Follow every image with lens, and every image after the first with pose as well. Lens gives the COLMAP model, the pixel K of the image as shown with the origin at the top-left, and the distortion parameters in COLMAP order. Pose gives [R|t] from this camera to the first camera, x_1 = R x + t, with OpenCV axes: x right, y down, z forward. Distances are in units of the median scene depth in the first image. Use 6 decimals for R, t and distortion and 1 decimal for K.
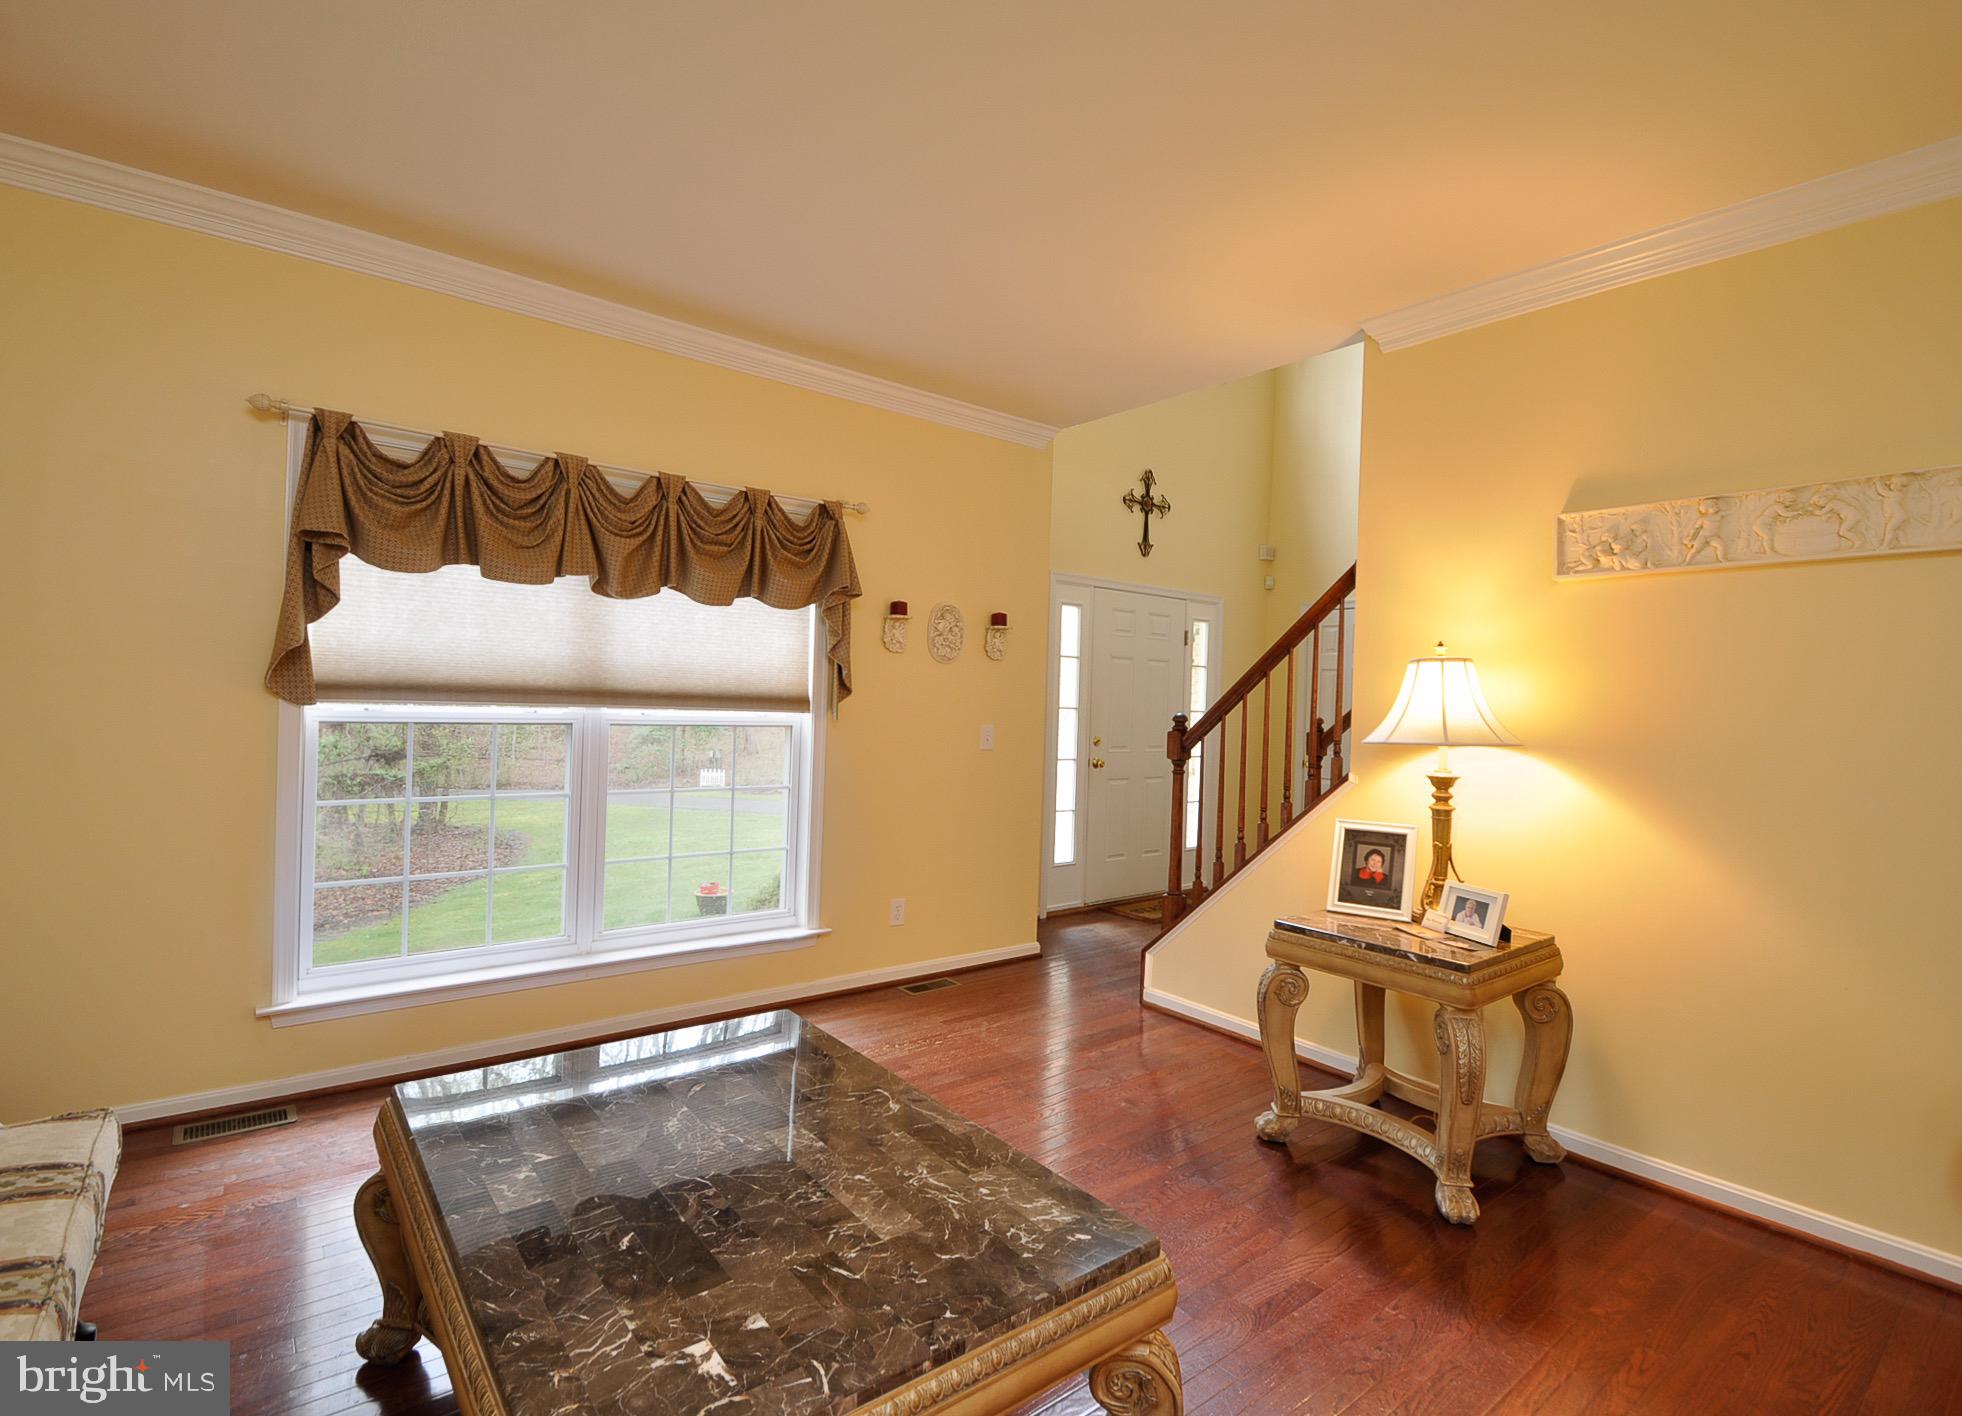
lens RADIAL K [[868.4, 0, 971.8], [0, 868.4, 700.4], [0, 0, 1]] dist [0.000265, -0.000023]
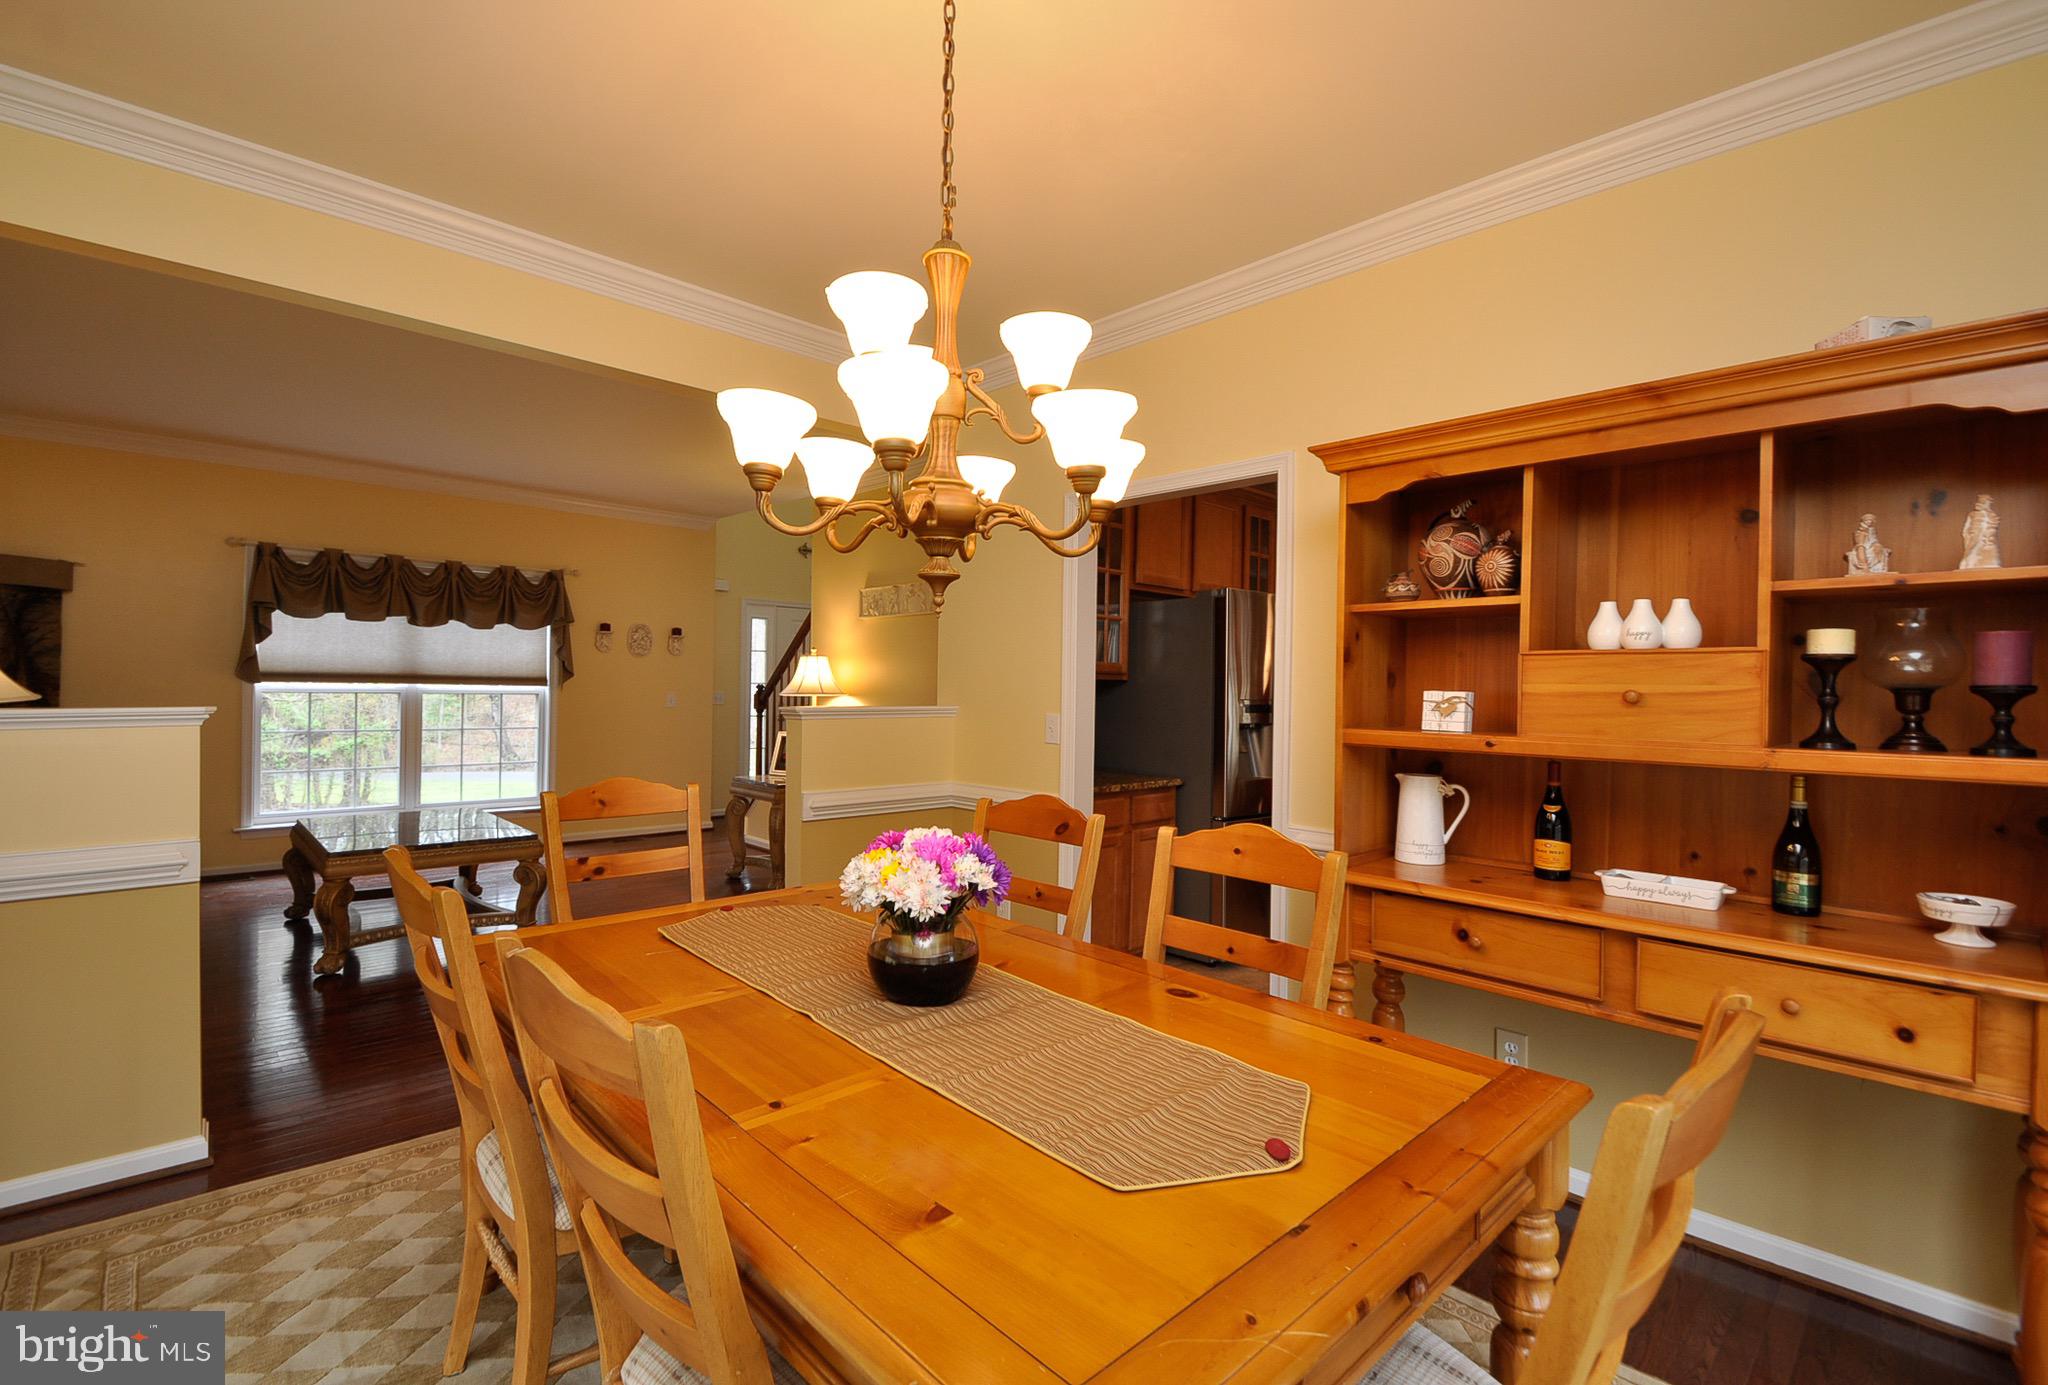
lens RADIAL K [[910.0, 0, 1016.3], [0, 910.0, 690.5], [0, 0, 1]] dist [0.003865, -0.000324]
pose [[0.998061, -0.012500, 0.060977, 0.796202], [0.012165, 0.999909, 0.005856, 0.027432], [-0.061045, -0.005103, 0.998122, -1.120852]]
